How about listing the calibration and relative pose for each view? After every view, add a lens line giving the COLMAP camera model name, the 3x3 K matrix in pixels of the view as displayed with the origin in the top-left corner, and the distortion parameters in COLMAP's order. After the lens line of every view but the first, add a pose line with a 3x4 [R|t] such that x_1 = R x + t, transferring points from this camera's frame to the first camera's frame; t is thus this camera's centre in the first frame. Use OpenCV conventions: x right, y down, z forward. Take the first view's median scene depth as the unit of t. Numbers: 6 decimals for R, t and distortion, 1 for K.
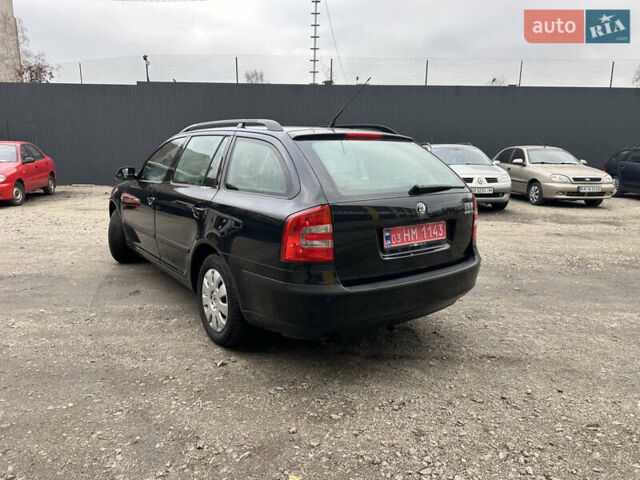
lens RADIAL K [[449.1, 0, 316.3], [0, 449.1, 238.6], [0, 0, 1]] dist [0.031604, -0.036474]
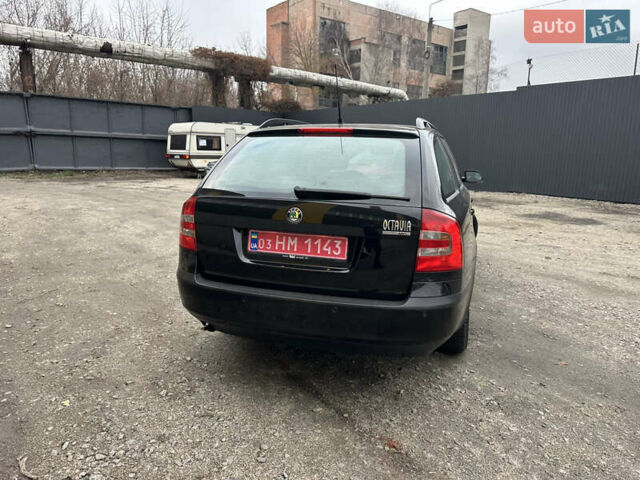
lens RADIAL K [[449.1, 0, 317.6], [0, 449.1, 237.2], [0, 0, 1]] dist [0.031604, -0.036474]
pose [[0.605514, 0.152633, -0.781061, 0.752656], [-0.169092, 0.983702, 0.061145, -0.068751], [0.777664, 0.095047, 0.621454, 0.420401]]
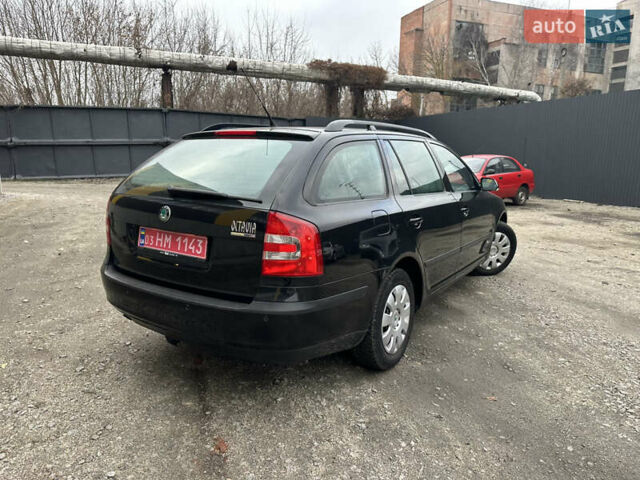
lens RADIAL K [[449.1, 0, 317.2], [0, 449.1, 240.5], [0, 0, 1]] dist [0.031604, -0.036474]
pose [[0.352528, 0.168773, -0.920456, 0.948011], [-0.198431, 0.974717, 0.102725, -0.134344], [0.914521, 0.146433, 0.377105, 0.773500]]
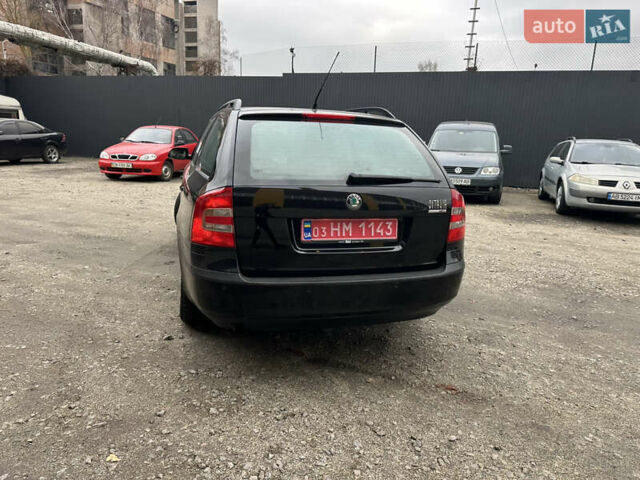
lens RADIAL K [[449.1, 0, 317.1], [0, 449.1, 237.1], [0, 0, 1]] dist [0.031604, -0.036474]
pose [[0.935383, 0.103687, -0.338095, 0.381055], [-0.099036, 0.994600, 0.031026, -0.013564], [0.339487, 0.004462, 0.940600, 0.129750]]
